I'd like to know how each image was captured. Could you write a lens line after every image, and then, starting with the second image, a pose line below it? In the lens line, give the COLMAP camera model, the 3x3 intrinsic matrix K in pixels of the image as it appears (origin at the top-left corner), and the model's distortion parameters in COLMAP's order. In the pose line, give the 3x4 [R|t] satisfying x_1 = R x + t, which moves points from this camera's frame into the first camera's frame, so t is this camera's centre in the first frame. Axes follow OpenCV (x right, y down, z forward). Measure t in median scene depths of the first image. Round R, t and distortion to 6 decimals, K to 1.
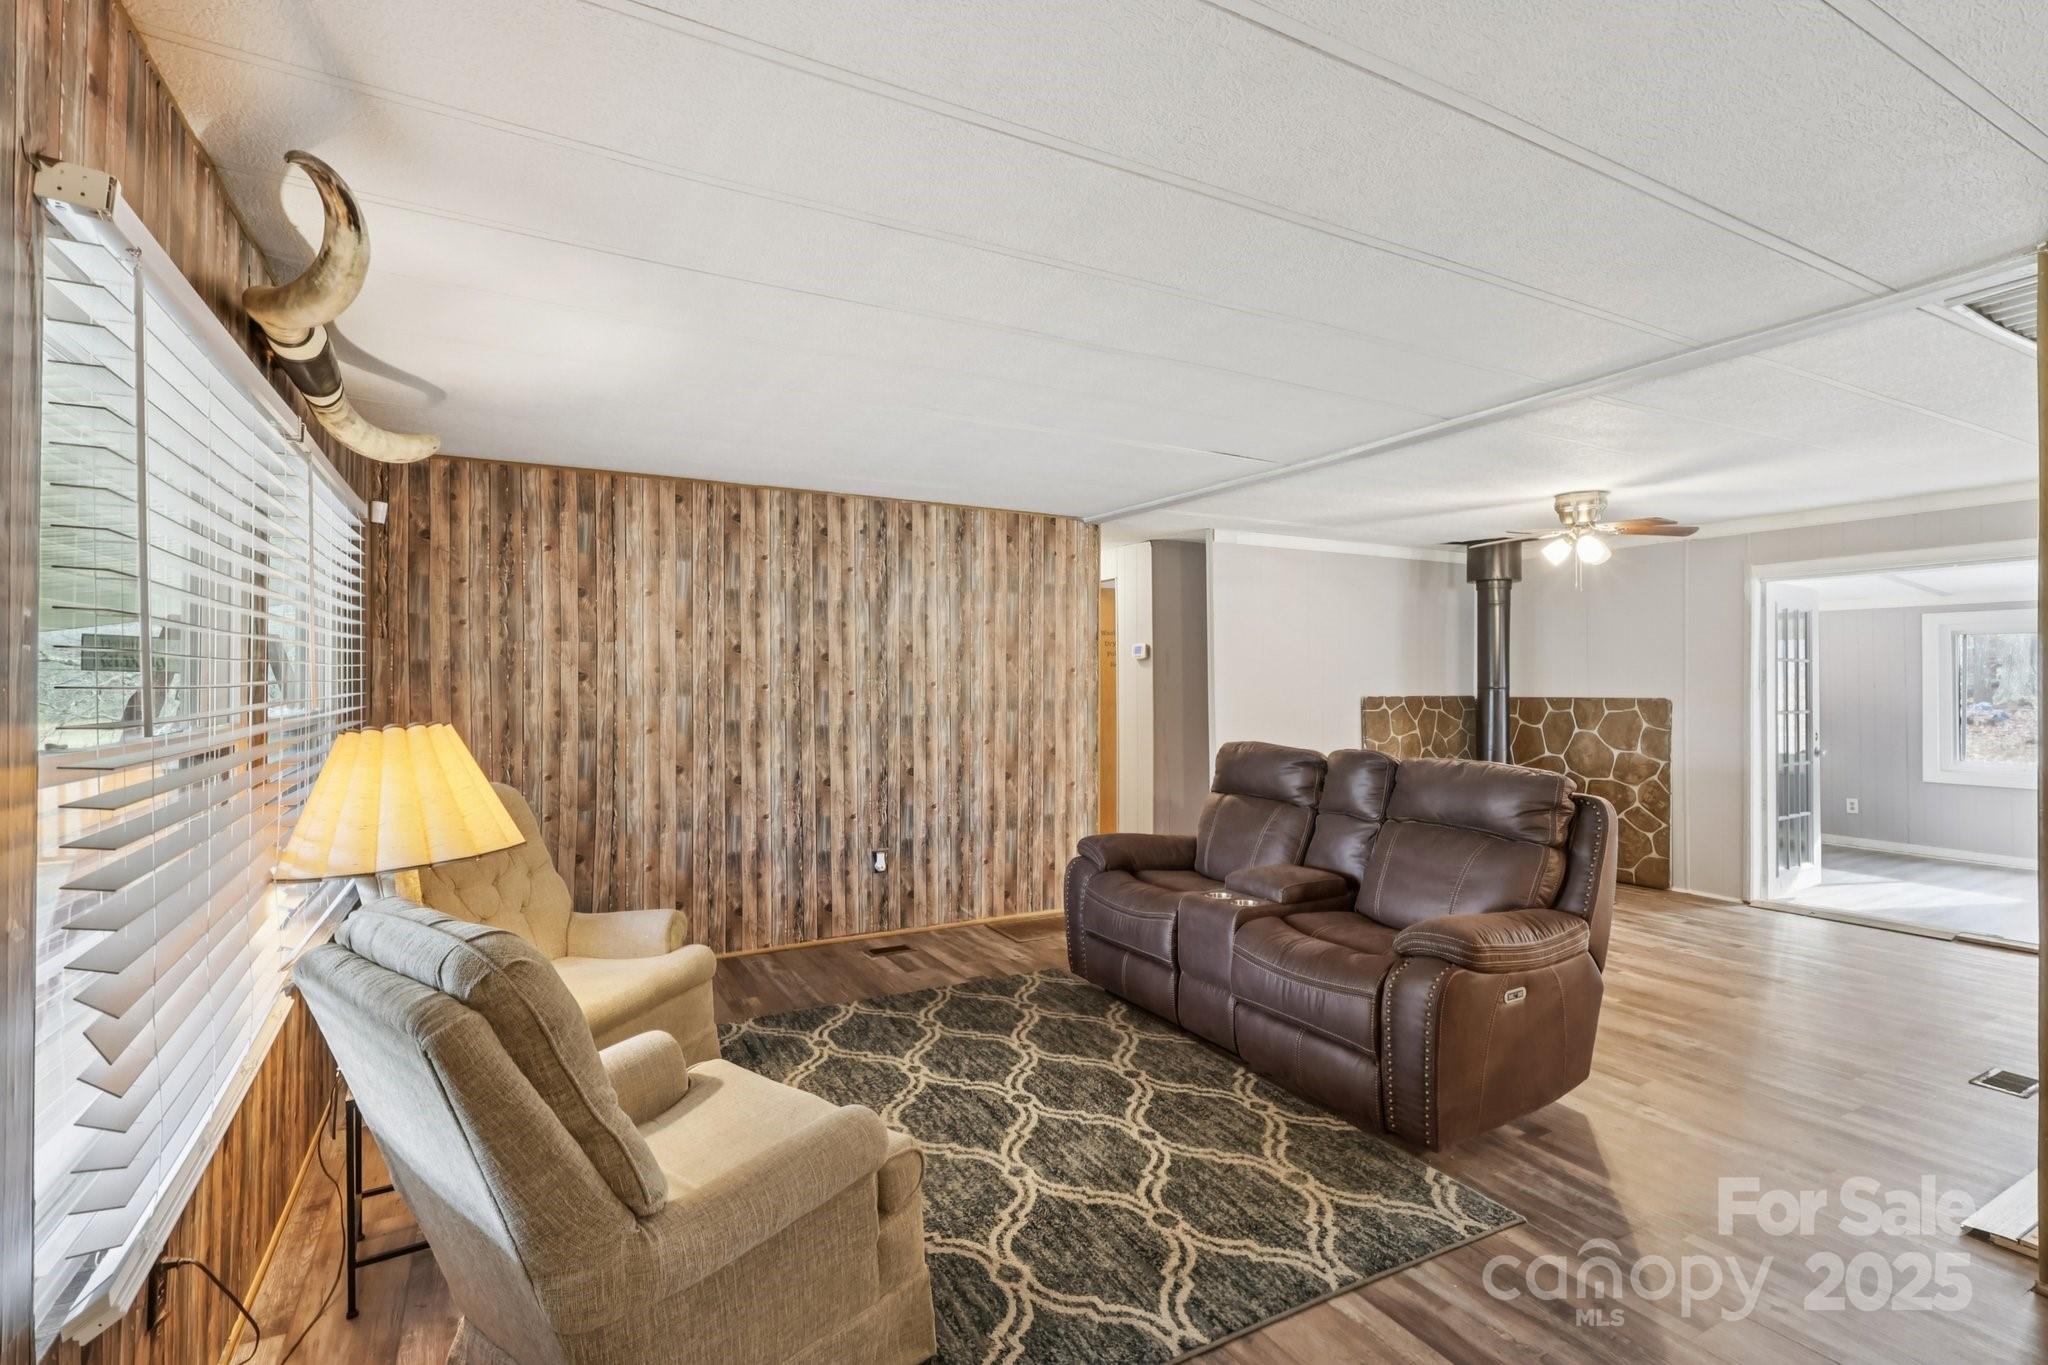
lens RADIAL K [[954.8, 0, 1030.8], [0, 954.8, 676.1], [0, 0, 1]] dist [-0.004273, 0.000463]
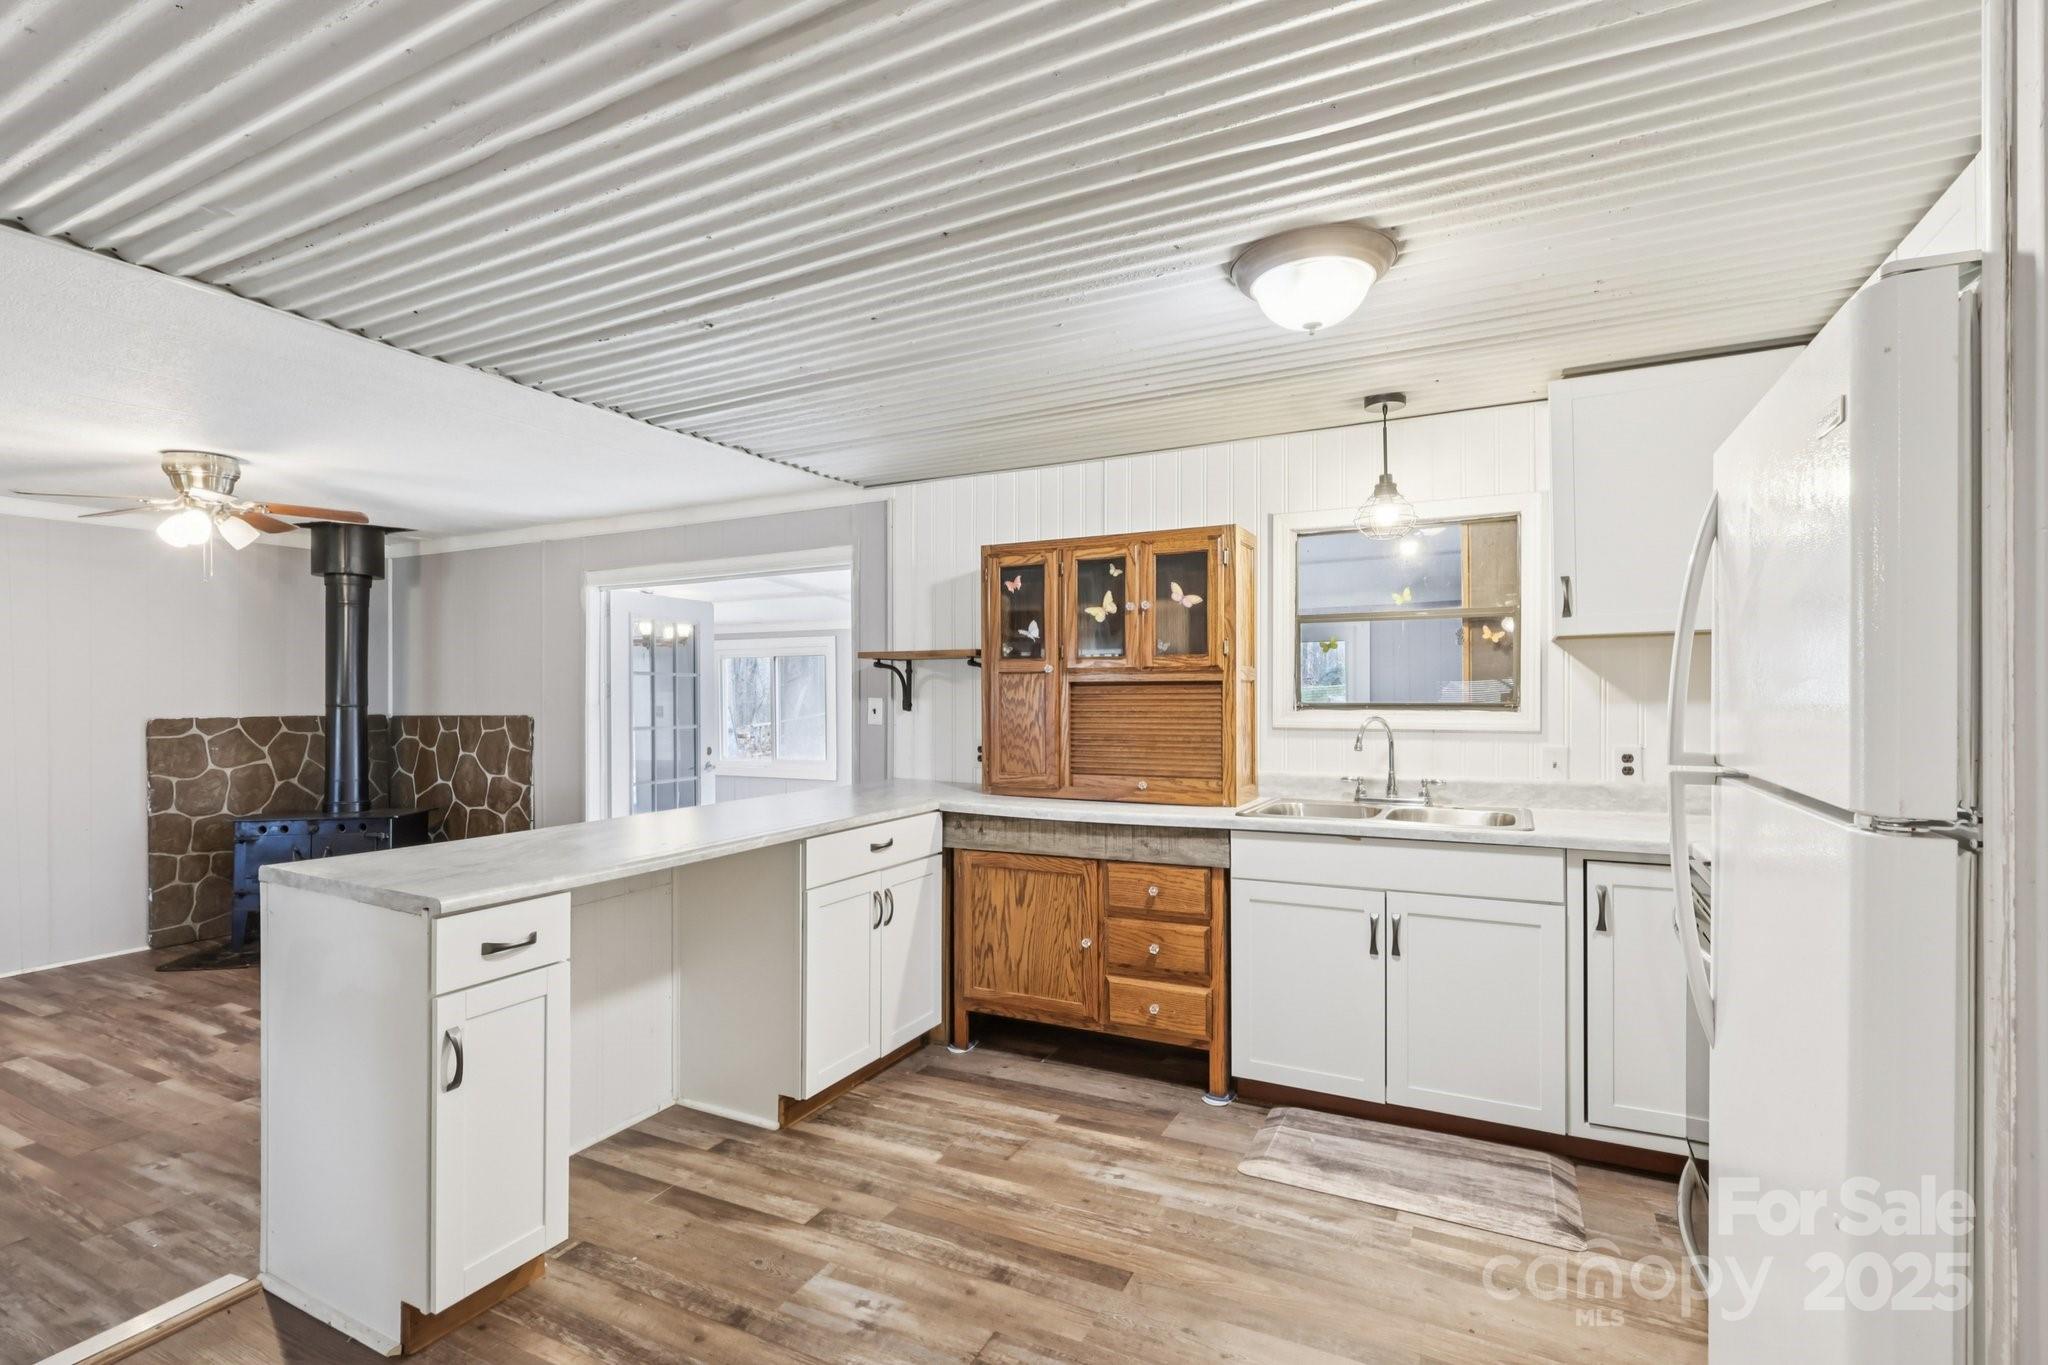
lens RADIAL K [[954.8, 0, 1019.7], [0, 954.8, 693.9], [0, 0, 1]] dist [-0.004273, 0.000463]
pose [[0.826164, -0.002970, 0.563422, 0.509106], [0.001591, 0.999994, 0.002937, 0.001002], [-0.563428, -0.001530, 0.826164, -0.006045]]
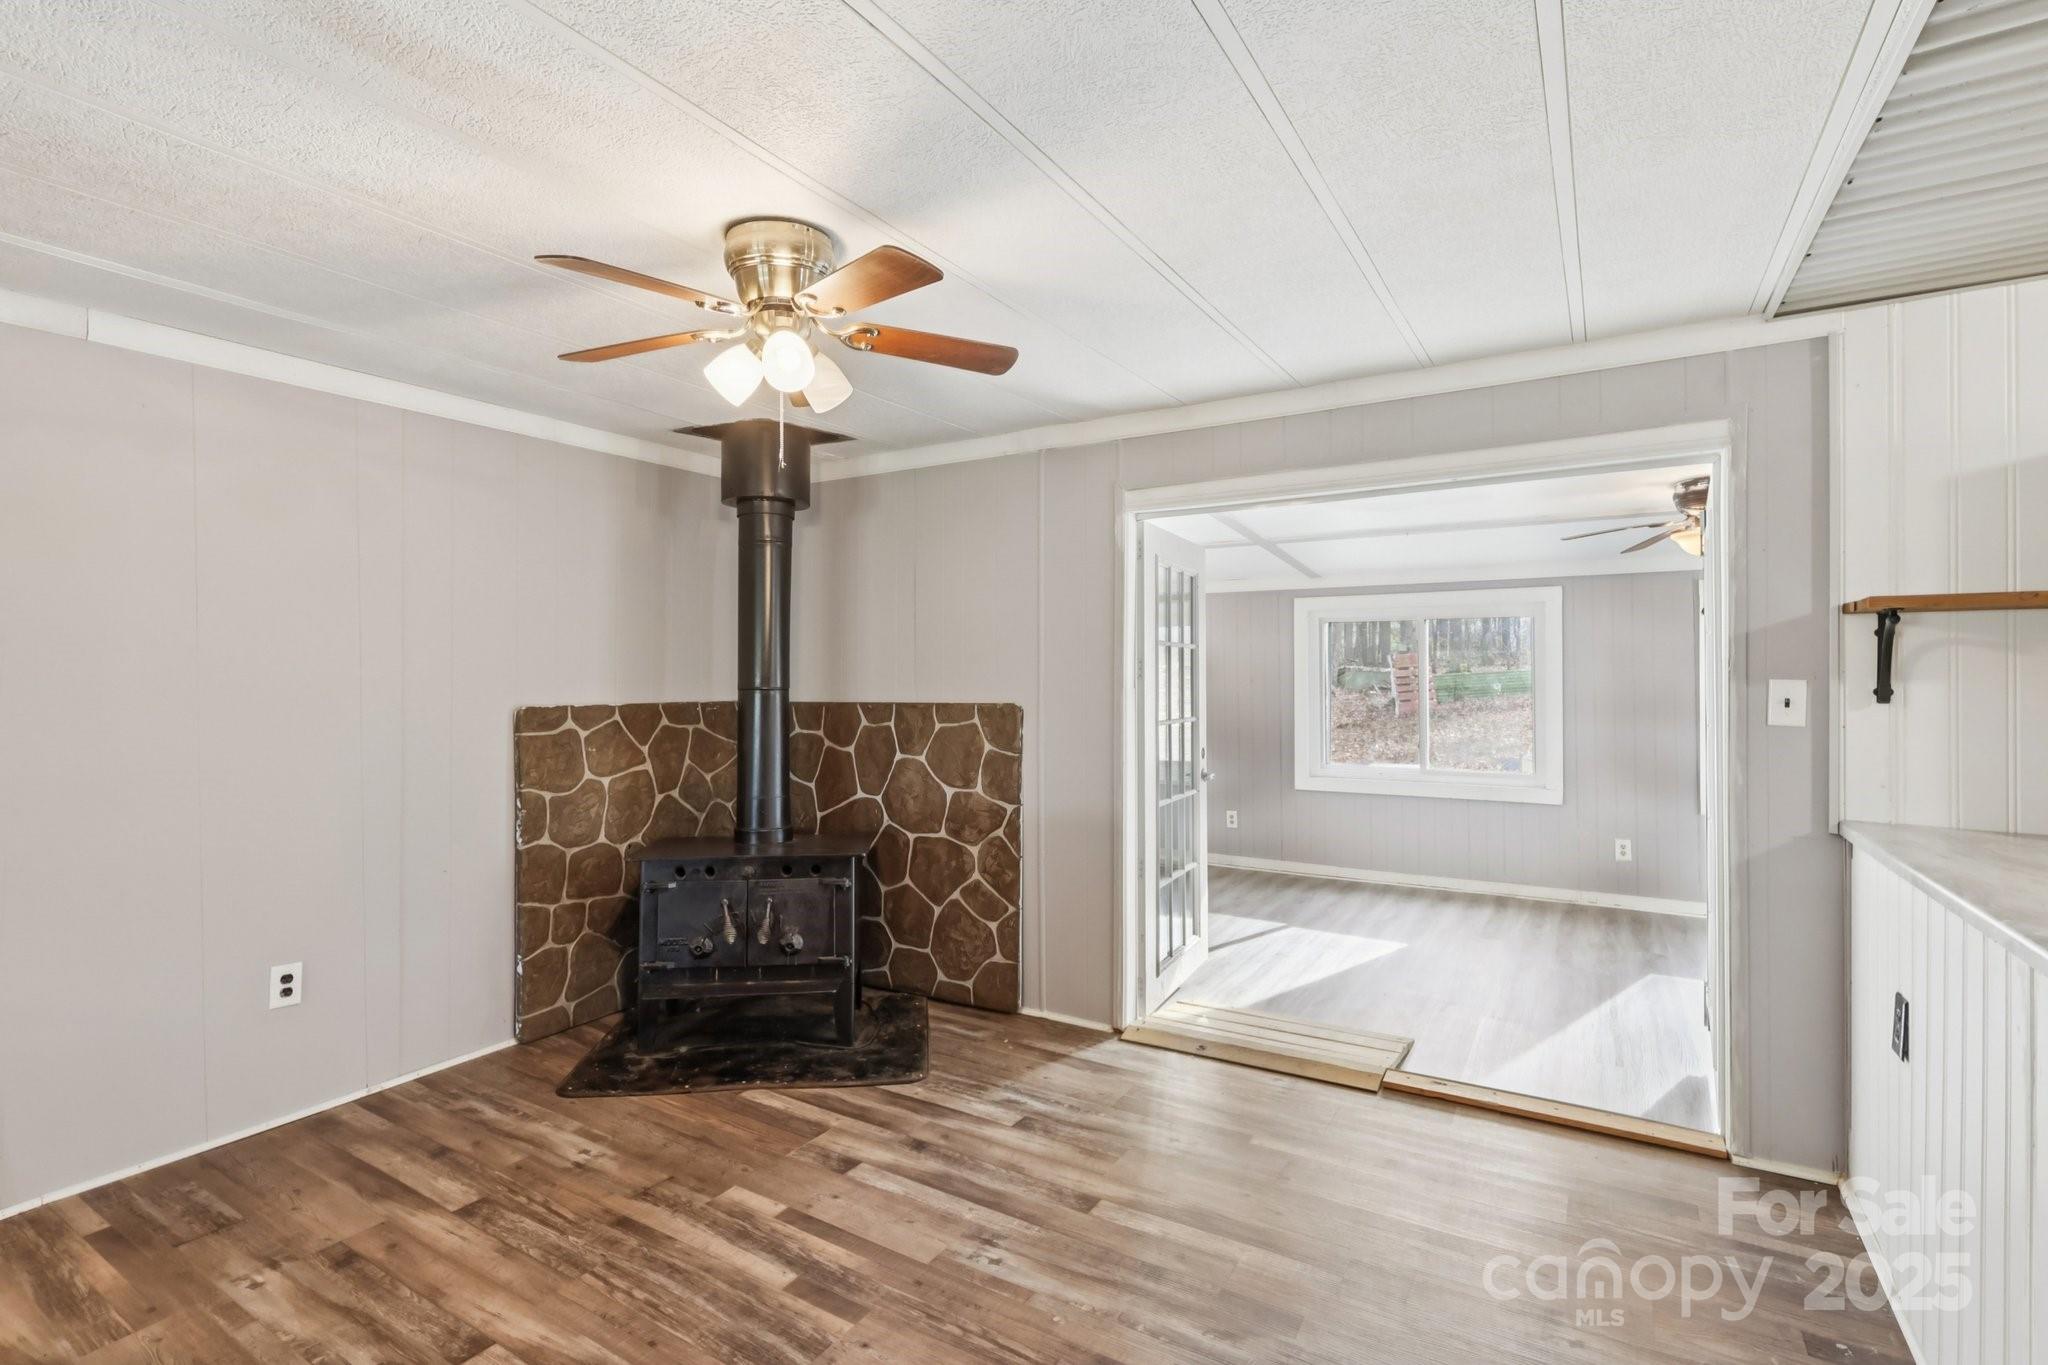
lens RADIAL K [[954.8, 0, 1027.2], [0, 954.8, 669.2], [0, 0, 1]] dist [-0.004273, 0.000463]
pose [[0.866724, 0.001343, 0.498786, 0.340689], [-0.000097, 0.999997, -0.002524, 0.002386], [-0.498788, 0.002139, 0.866721, 0.428647]]
